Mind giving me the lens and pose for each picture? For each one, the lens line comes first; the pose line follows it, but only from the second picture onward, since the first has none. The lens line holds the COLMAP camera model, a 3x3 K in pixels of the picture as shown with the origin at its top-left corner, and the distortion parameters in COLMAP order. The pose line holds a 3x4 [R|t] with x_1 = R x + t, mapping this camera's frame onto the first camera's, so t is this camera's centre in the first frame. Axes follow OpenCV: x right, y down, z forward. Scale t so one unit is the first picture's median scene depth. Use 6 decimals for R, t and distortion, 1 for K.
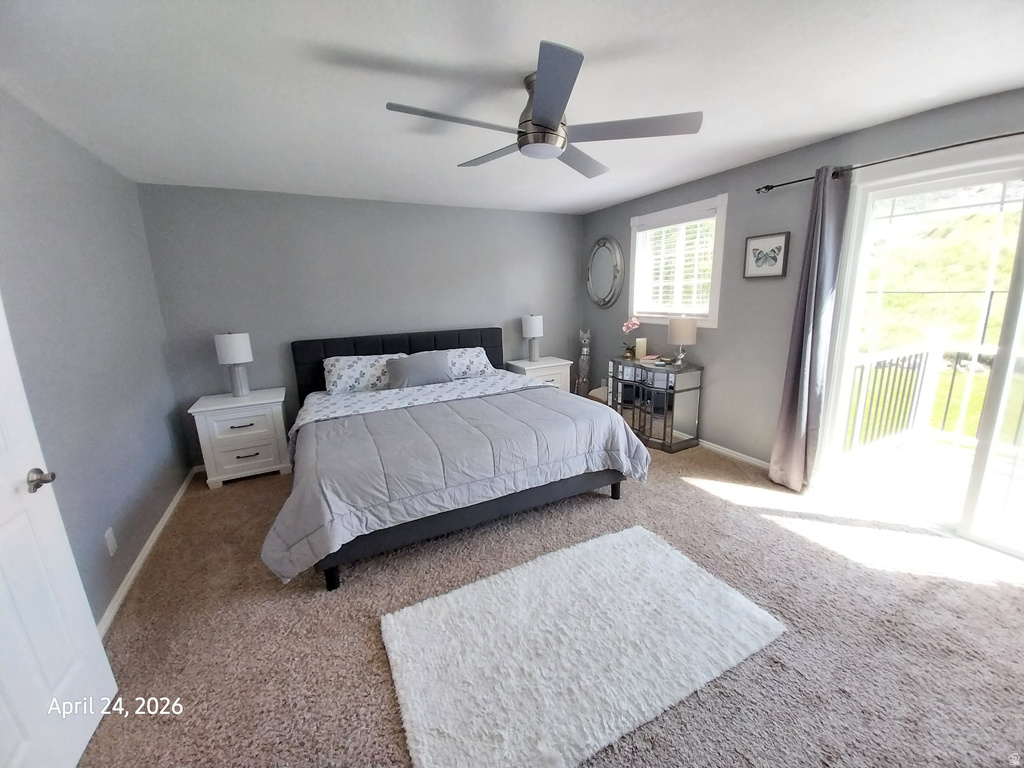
lens RADIAL K [[404.9, 0, 518.1], [0, 404.9, 383.8], [0, 0, 1]] dist [0.019202, -0.015648]
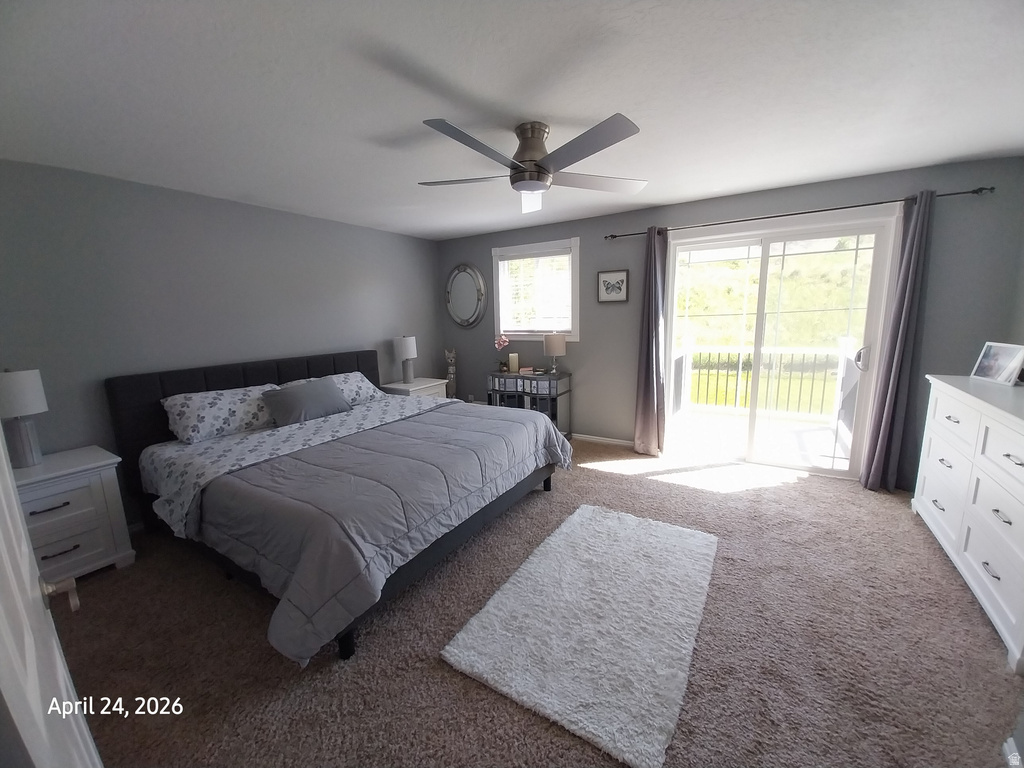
lens RADIAL K [[404.9, 0, 518.1], [0, 404.9, 383.8], [0, 0, 1]] dist [0.019202, -0.015648]
pose [[0.852970, -0.082582, 0.515386, -0.385276], [0.114824, 0.992904, -0.030938, 0.011240], [-0.509174, 0.085568, 0.856400, 0.043977]]
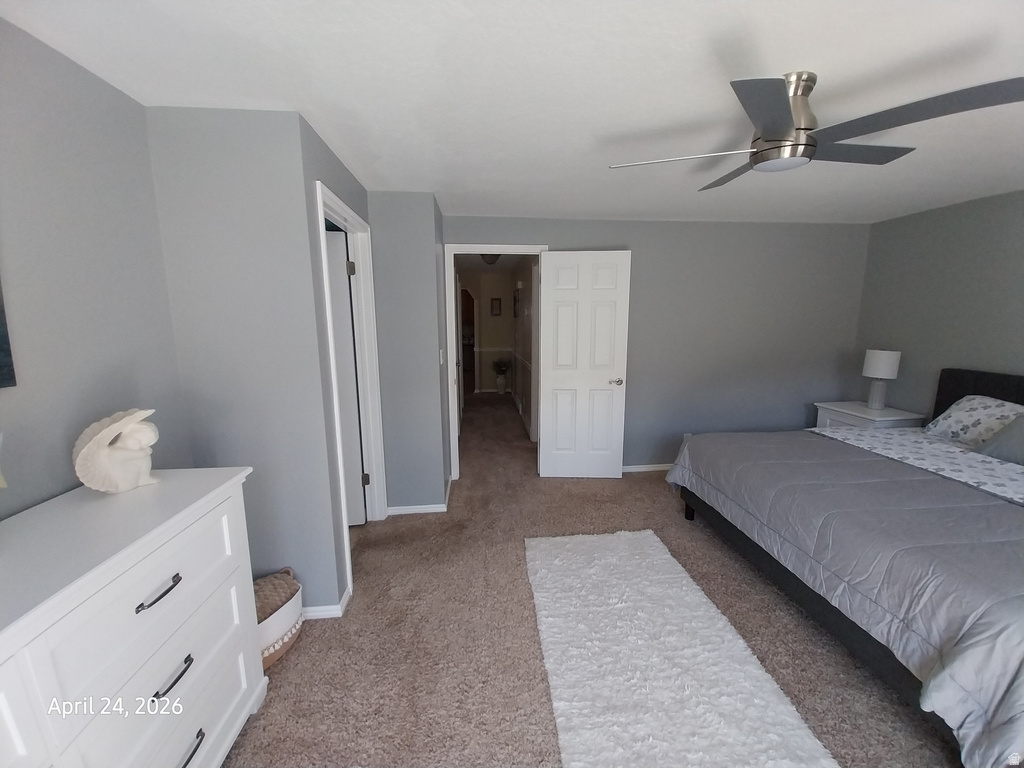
lens RADIAL K [[404.9, 0, 518.1], [0, 404.9, 383.8], [0, 0, 1]] dist [0.019202, -0.015648]
pose [[-0.363501, 0.177252, -0.914576, 0.714792], [-0.190169, 0.946942, 0.259108, -0.152382], [0.911978, 0.268110, -0.310506, 0.550536]]
